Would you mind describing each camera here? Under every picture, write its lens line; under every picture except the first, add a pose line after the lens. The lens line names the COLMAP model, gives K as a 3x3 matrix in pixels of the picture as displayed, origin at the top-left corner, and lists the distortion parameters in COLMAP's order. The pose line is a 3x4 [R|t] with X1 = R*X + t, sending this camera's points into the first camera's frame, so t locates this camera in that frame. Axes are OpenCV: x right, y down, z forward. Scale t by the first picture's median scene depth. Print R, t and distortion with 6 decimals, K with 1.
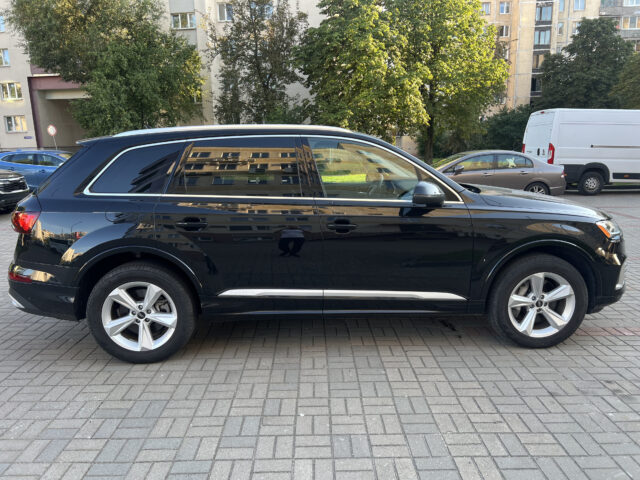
lens RADIAL K [[485.6, 0, 320.0], [0, 485.6, 240.0], [0, 0, 1]] dist [0.074986, -0.096476]
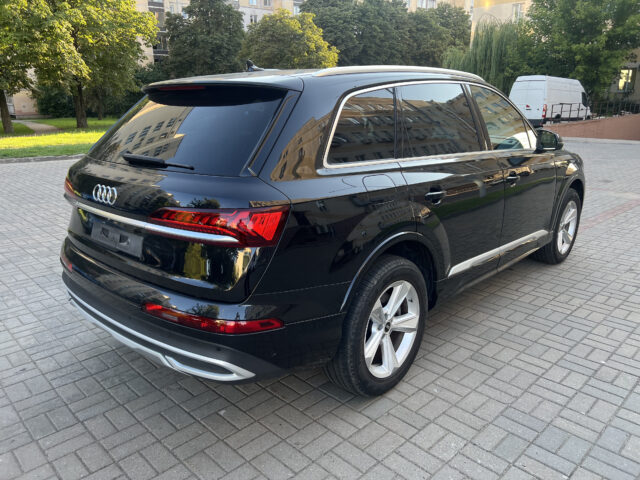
lens RADIAL K [[485.6, 0, 320.0], [0, 485.6, 240.0], [0, 0, 1]] dist [0.074986, -0.096476]
pose [[0.713529, -0.177576, 0.677749, -0.906265], [0.124657, 0.984090, 0.126602, -0.080155], [-0.689447, -0.005848, 0.724313, 0.540788]]
